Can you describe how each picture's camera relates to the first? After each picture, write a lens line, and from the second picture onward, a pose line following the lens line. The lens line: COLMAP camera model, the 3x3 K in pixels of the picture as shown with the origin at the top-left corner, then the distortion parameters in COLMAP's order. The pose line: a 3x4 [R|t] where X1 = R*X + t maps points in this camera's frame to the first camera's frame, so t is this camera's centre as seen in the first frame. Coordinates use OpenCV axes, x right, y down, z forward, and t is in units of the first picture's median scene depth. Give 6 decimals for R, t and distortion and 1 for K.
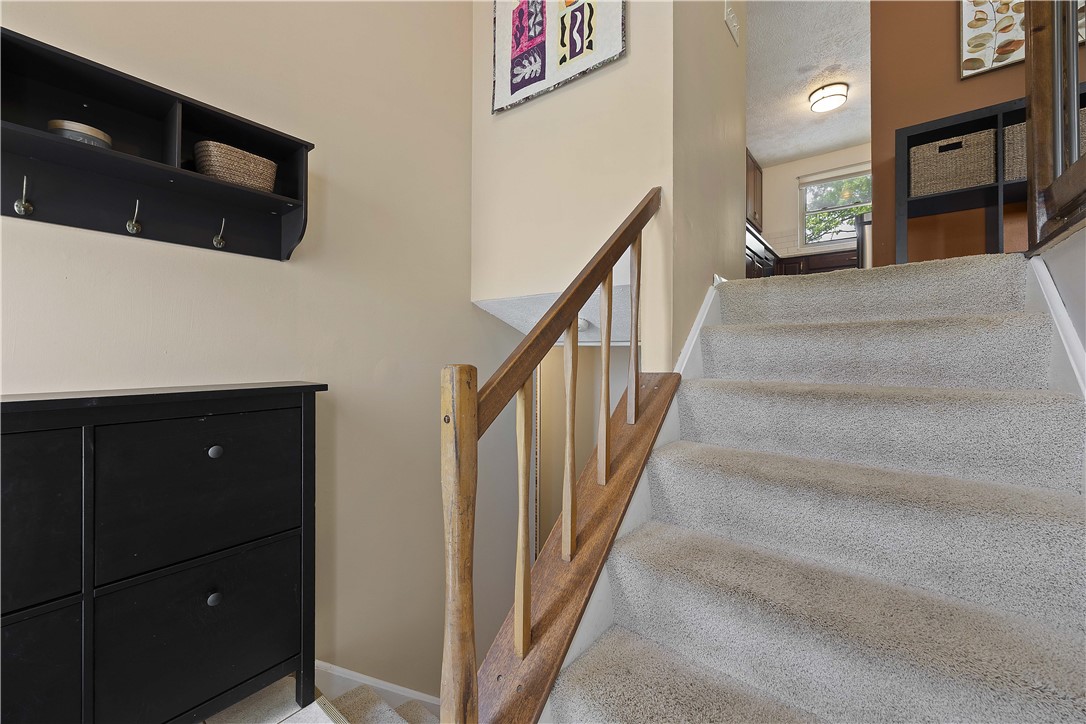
lens RADIAL K [[420.4, 0, 540.3], [0, 420.4, 354.1], [0, 0, 1]] dist [-0.003571, -0.000077]
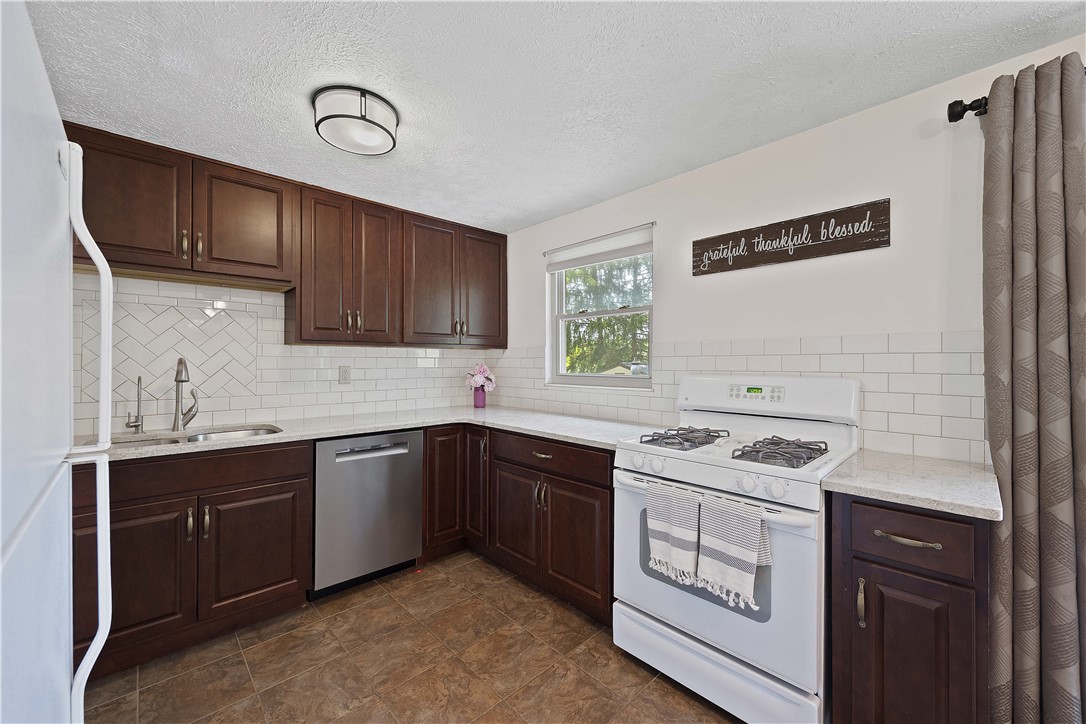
lens RADIAL K [[420.4, 0, 538.6], [0, 420.4, 362.4], [0, 0, 1]] dist [-0.003571, -0.000077]
pose [[0.991725, 0.001304, -0.128371, 0.712202], [-0.001135, 0.999998, 0.001390, -0.293050], [0.128373, -0.001233, 0.991725, 0.475265]]
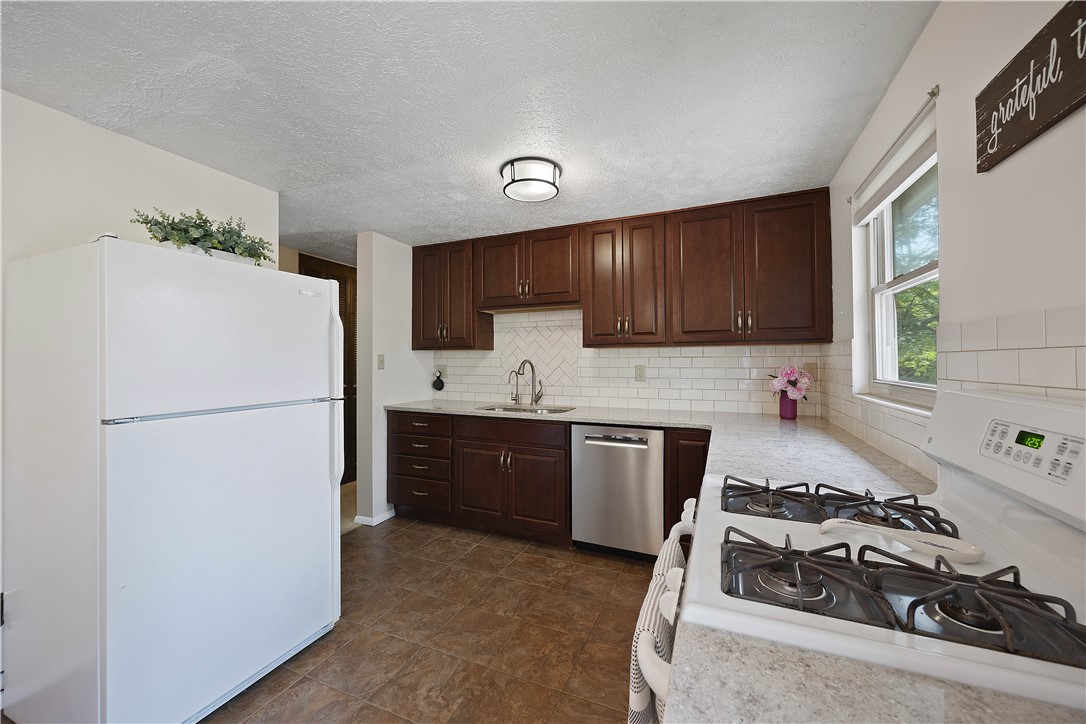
lens RADIAL K [[420.4, 0, 540.3], [0, 420.4, 359.6], [0, 0, 1]] dist [-0.003571, -0.000077]
pose [[0.271487, -0.002897, -0.962438, 0.940811], [0.006198, 0.999980, -0.001262, -0.295659], [0.962422, -0.005622, 0.271500, 0.669502]]
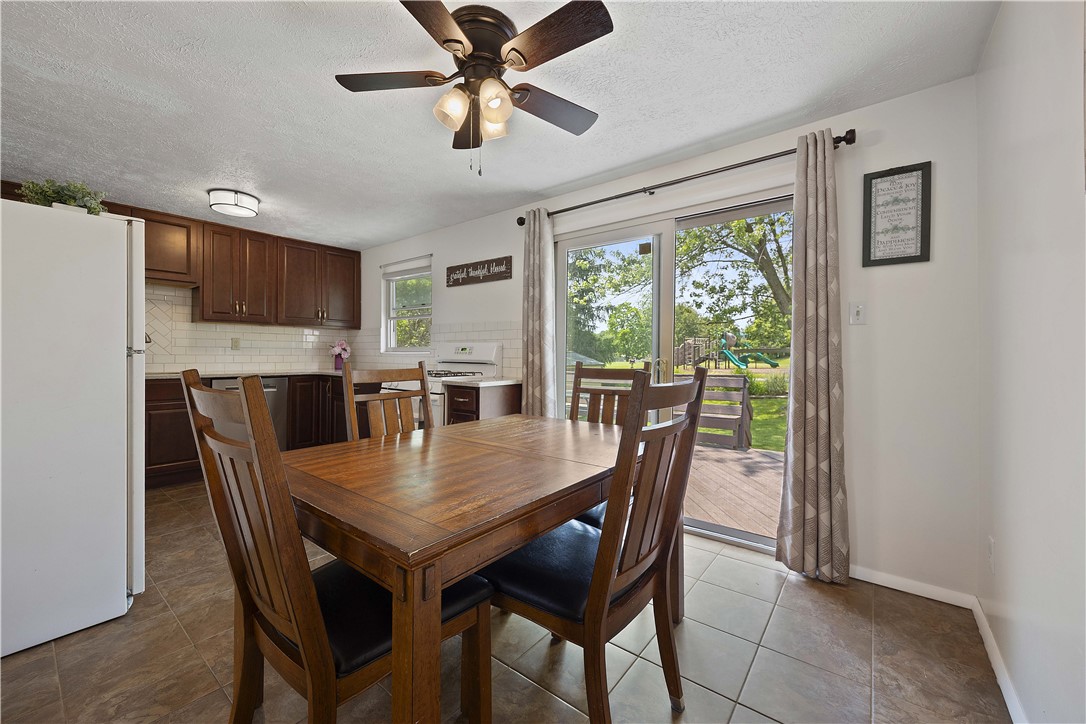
lens RADIAL K [[420.4, 0, 536.0], [0, 420.4, 356.8], [0, 0, 1]] dist [-0.003571, -0.000077]
pose [[0.999872, 0.009416, 0.012907, 0.962019], [-0.009529, 0.999916, 0.008739, -0.263963], [-0.012824, -0.008861, 0.999879, 0.164288]]
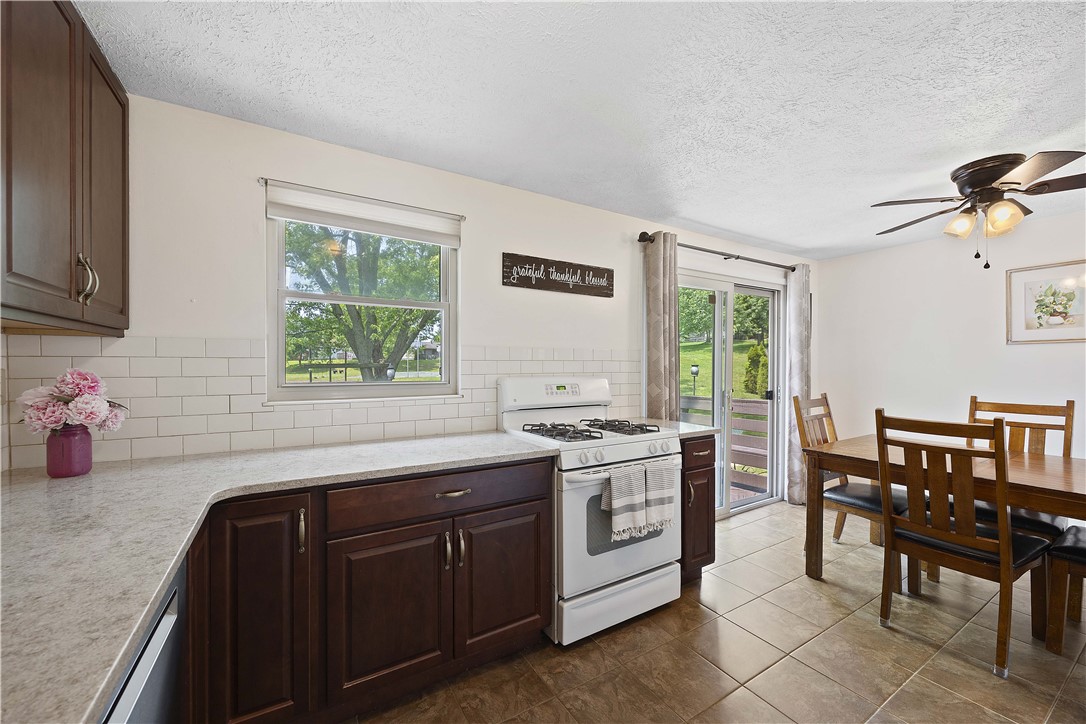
lens RADIAL K [[420.4, 0, 539.3], [0, 420.4, 369.9], [0, 0, 1]] dist [-0.003571, -0.000077]
pose [[0.336833, -0.007553, 0.941534, 0.399957], [-0.001223, 0.999963, 0.008459, -0.292620], [-0.941564, -0.004001, 0.336811, 0.726356]]
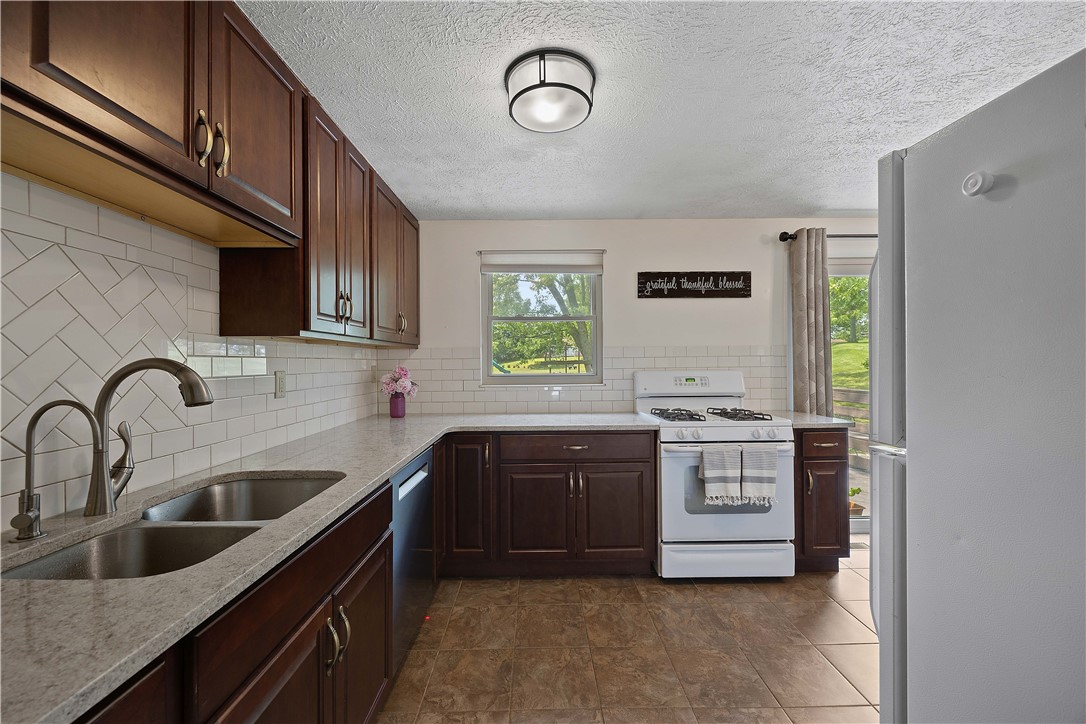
lens RADIAL K [[420.4, 0, 540.3], [0, 420.4, 363.3], [0, 0, 1]] dist [-0.003571, -0.000077]
pose [[0.770542, -0.006425, 0.637357, 0.345413], [0.007658, 0.999970, 0.000822, -0.292512], [-0.637343, 0.004248, 0.770568, 0.560458]]
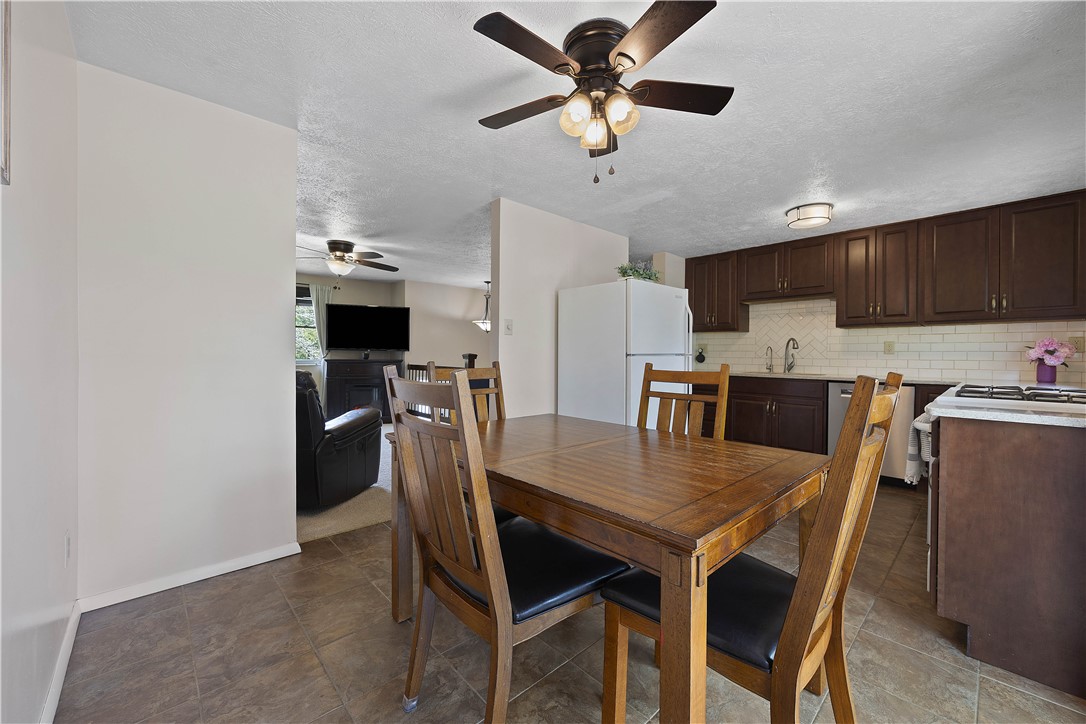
lens RADIAL K [[420.4, 0, 538.8], [0, 420.4, 358.7], [0, 0, 1]] dist [-0.003571, -0.000077]
pose [[-0.147625, 0.010369, -0.988989, 1.233306], [-0.004823, 0.999926, 0.011204, -0.262000], [0.989032, 0.006424, -0.147564, 0.462359]]
